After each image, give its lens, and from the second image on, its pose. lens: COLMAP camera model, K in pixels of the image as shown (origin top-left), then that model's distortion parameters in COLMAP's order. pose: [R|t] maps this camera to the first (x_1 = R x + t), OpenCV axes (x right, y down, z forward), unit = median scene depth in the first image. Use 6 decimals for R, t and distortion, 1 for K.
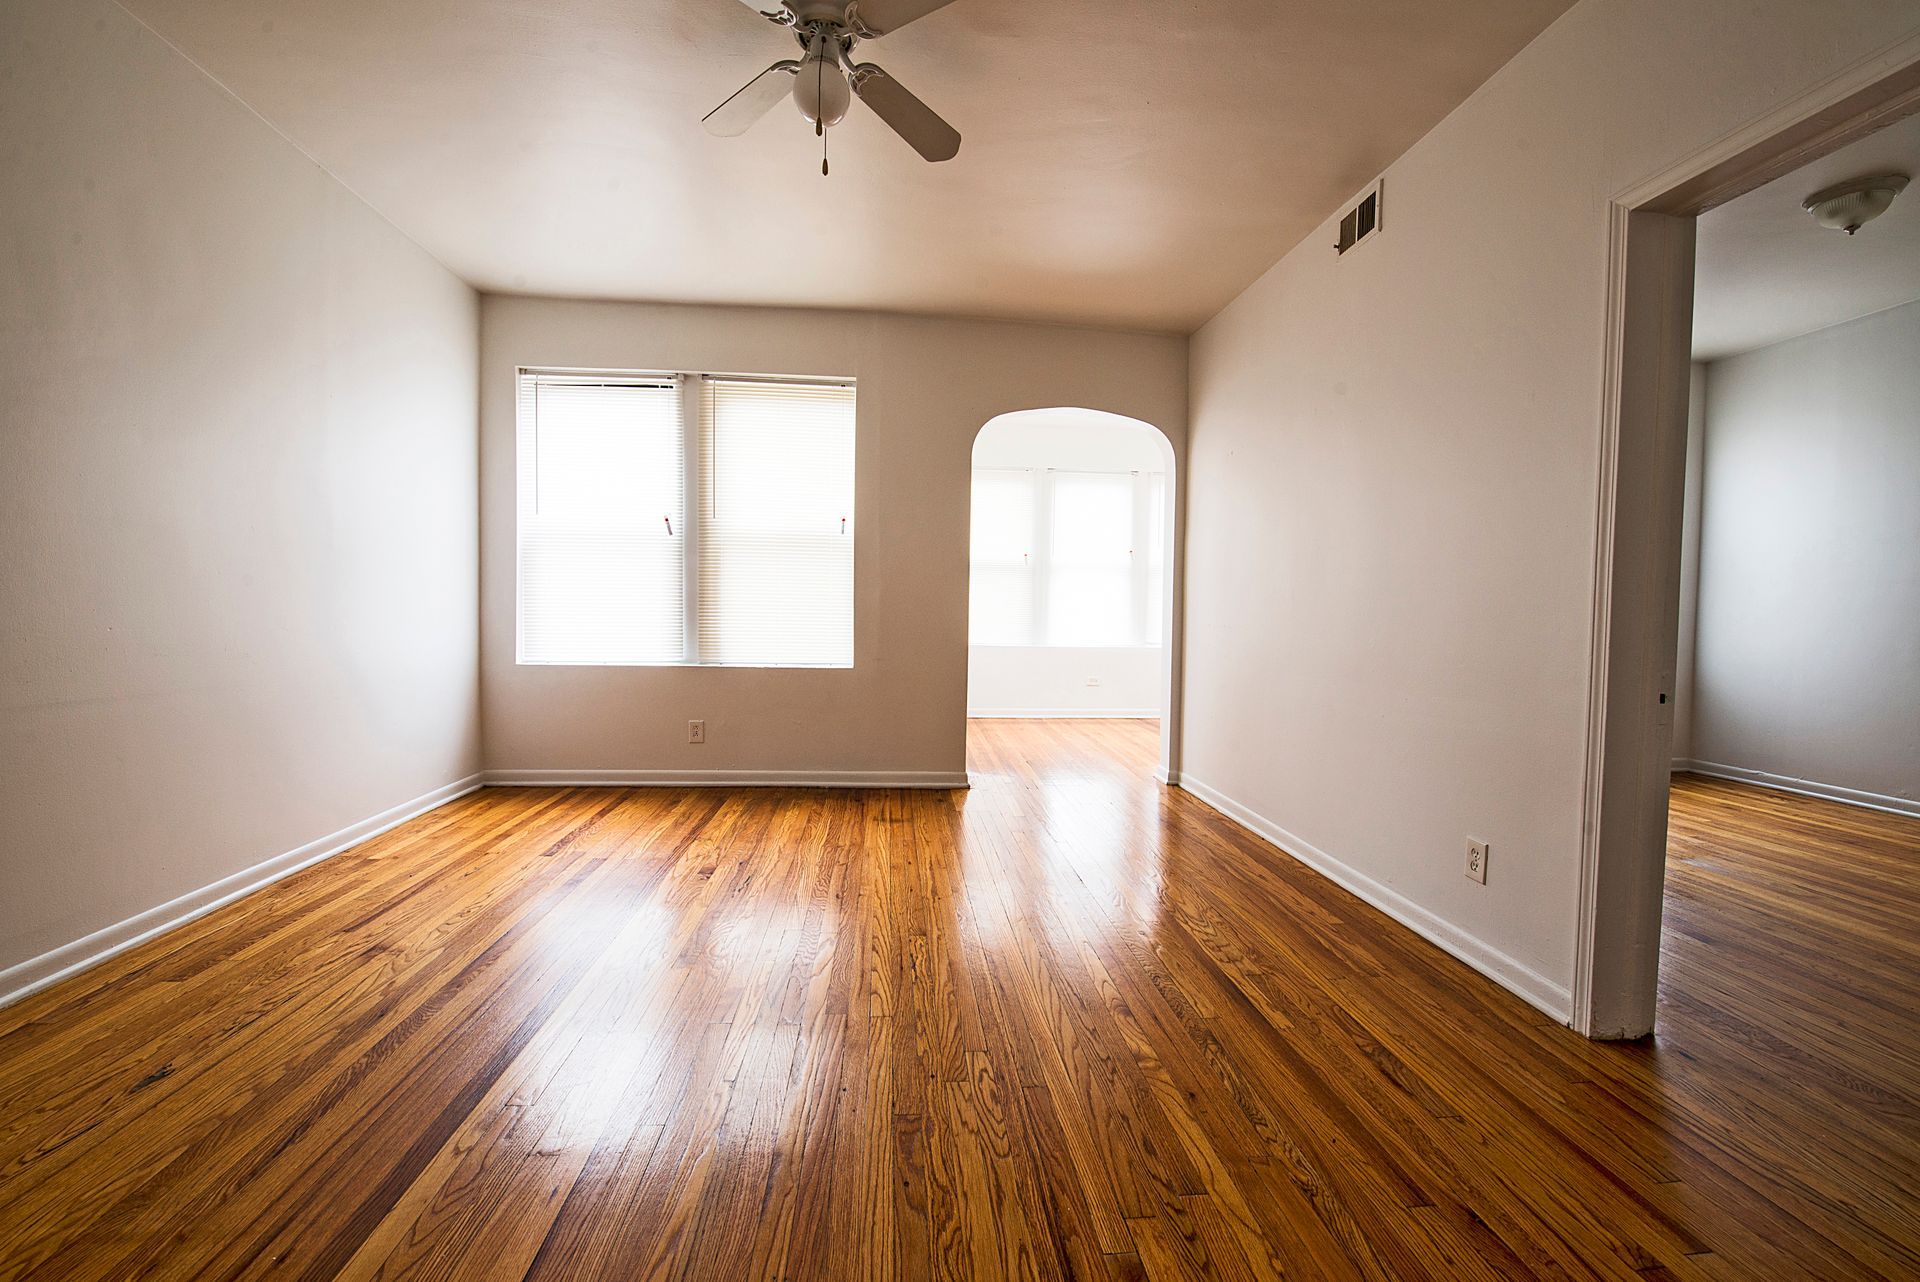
lens RADIAL K [[762.7, 0, 961.4], [0, 762.7, 639.2], [0, 0, 1]] dist [-0.013317, -0.002588]
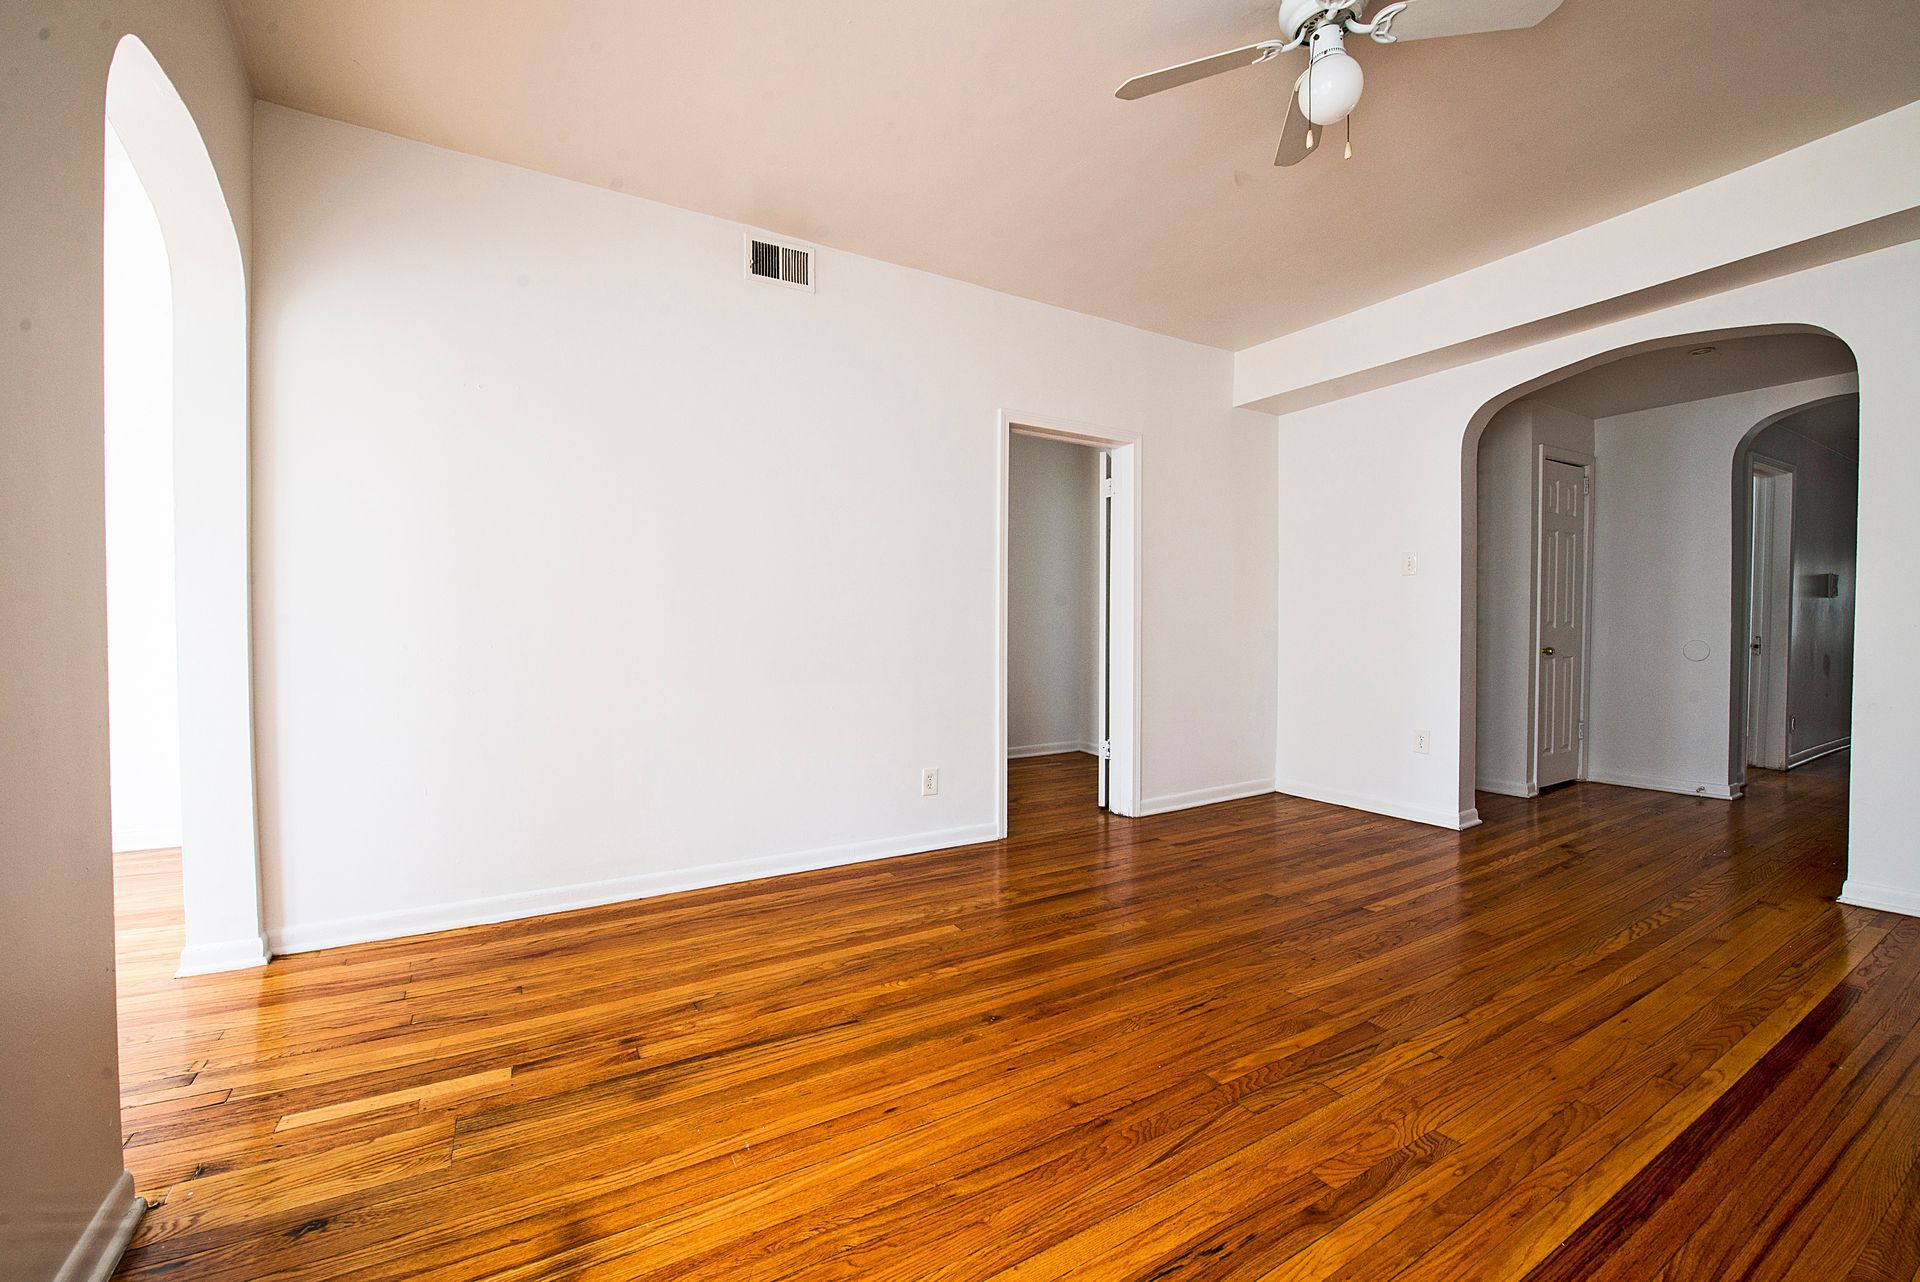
lens RADIAL K [[762.7, 0, 958.5], [0, 762.7, 640.2], [0, 0, 1]] dist [-0.013317, -0.002588]
pose [[-0.429592, -0.029590, 0.902538, -0.625823], [0.025373, 0.998673, 0.044819, -0.053583], [-0.902667, 0.042155, -0.428271, 1.360988]]
